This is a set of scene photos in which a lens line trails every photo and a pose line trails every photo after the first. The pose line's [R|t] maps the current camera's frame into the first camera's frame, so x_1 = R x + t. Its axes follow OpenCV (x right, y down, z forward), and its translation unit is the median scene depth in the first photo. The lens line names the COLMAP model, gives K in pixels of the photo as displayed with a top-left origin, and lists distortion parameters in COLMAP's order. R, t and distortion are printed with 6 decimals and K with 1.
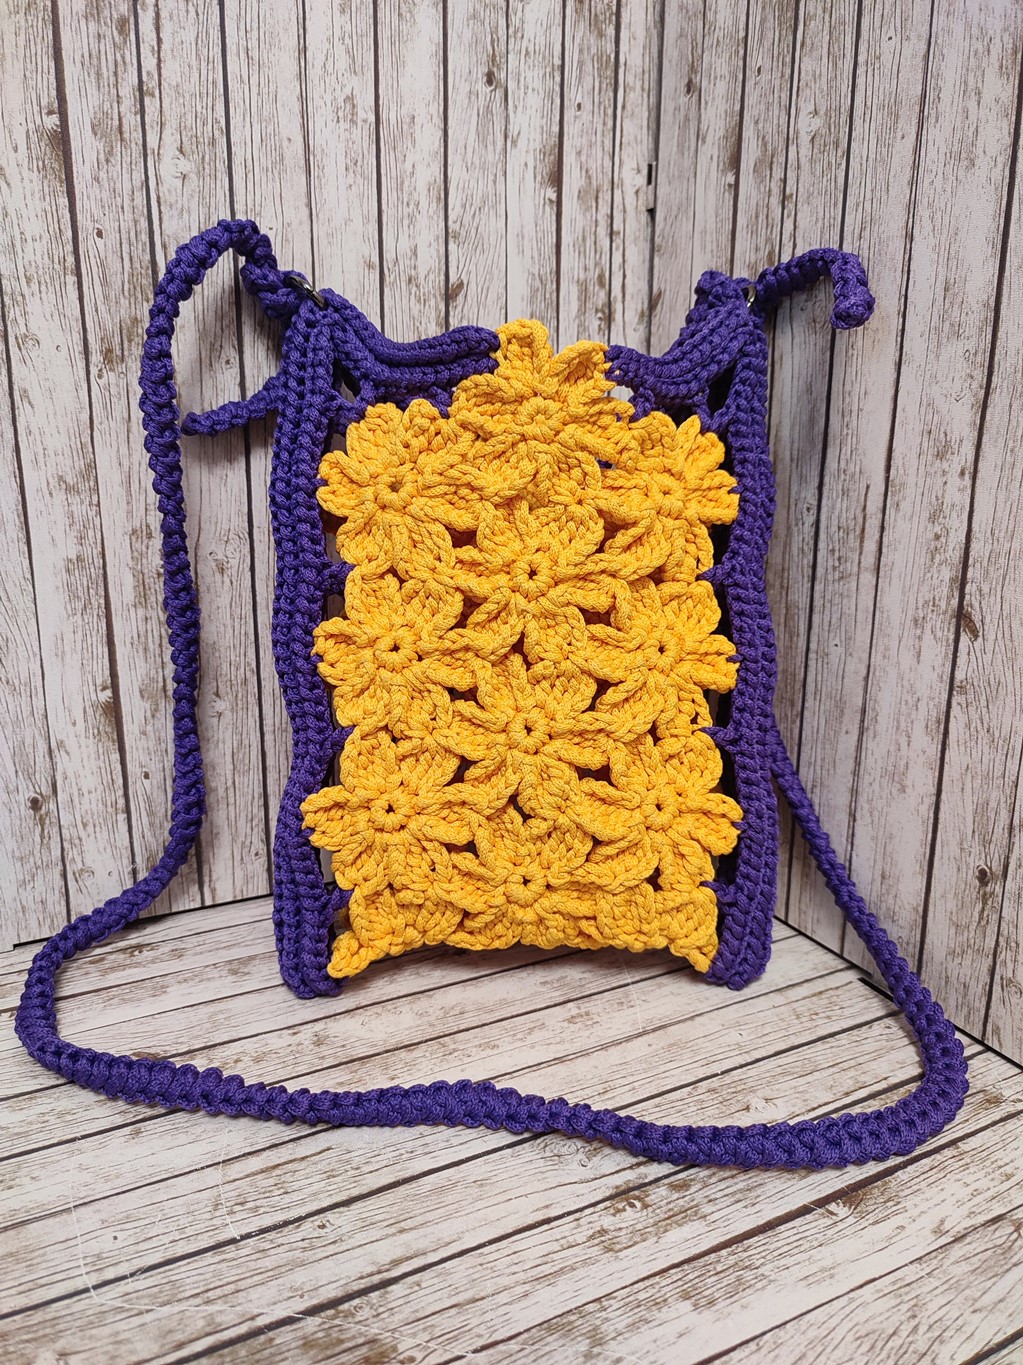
lens RADIAL K [[1027.4, 0, 504.3], [0, 1027.4, 687.7], [0, 0, 1]] dist [0.010770, -0.002252]
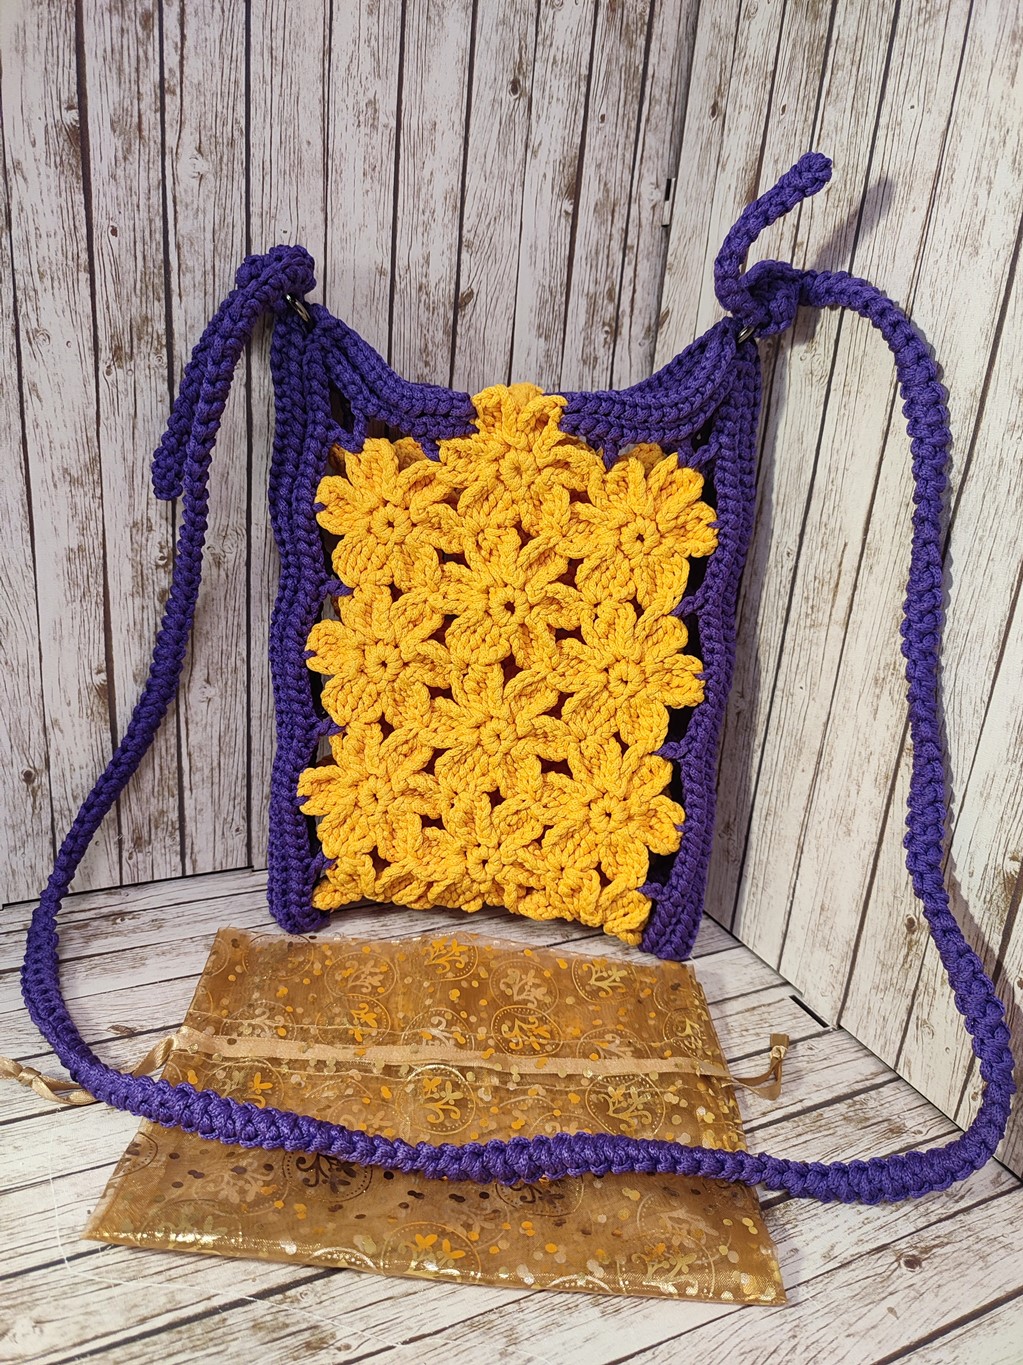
lens RADIAL K [[1023.8, 0, 502.9], [0, 1023.8, 687.4], [0, 0, 1]] dist [0.012300, 0.001562]
pose [[0.997006, 0.076253, 0.012862, 0.006380], [-0.077082, 0.993275, 0.086385, -0.112345], [-0.006189, -0.087117, 0.996179, -0.039639]]
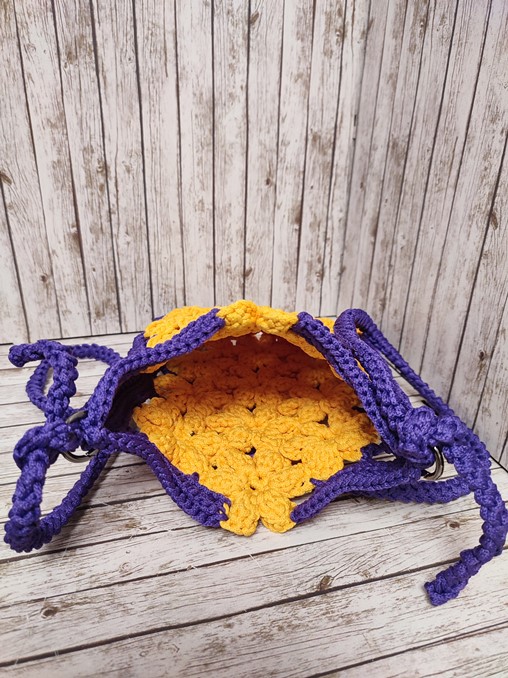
lens RADIAL K [[515.3, 0, 251.0], [0, 515.3, 342.1], [0, 0, 1]] dist [0.002238, -0.009549]
pose [[0.980300, 0.102361, -0.168919, 0.185842], [-0.068215, 0.978066, 0.196806, -0.000202], [0.185359, -0.181407, 0.965781, 0.003073]]
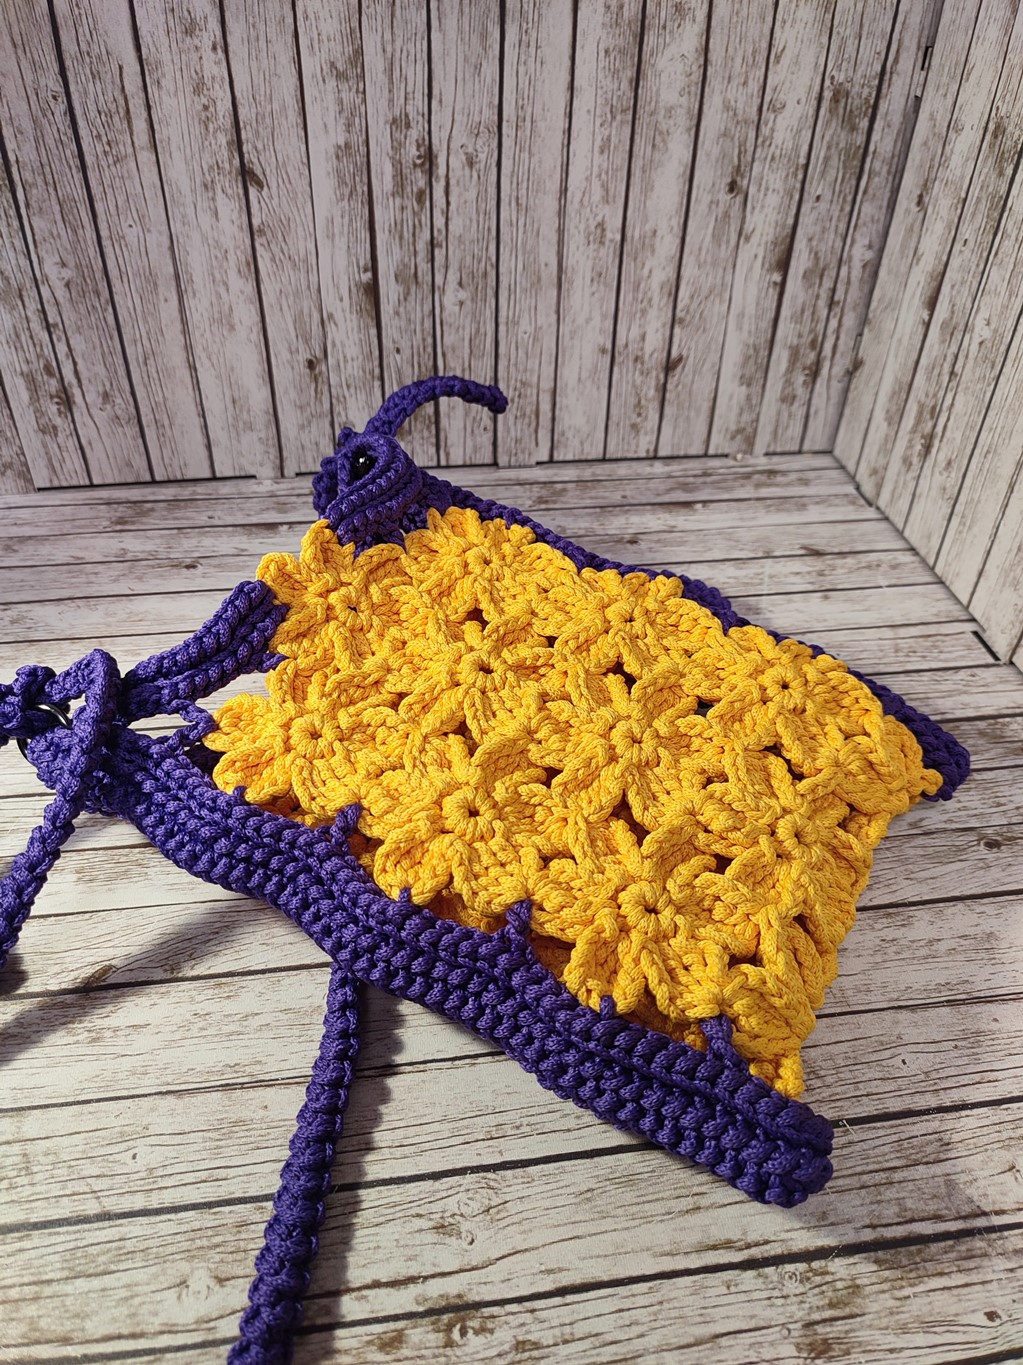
lens RADIAL K [[1030.1, 0, 507.7], [0, 1030.1, 695.4], [0, 0, 1]] dist [0.016639, -0.032098]
pose [[0.947832, 0.215628, -0.234775, 0.150299], [-0.096164, 0.895605, 0.434331, -0.097719], [0.303920, -0.389096, 0.869619, -0.161604]]
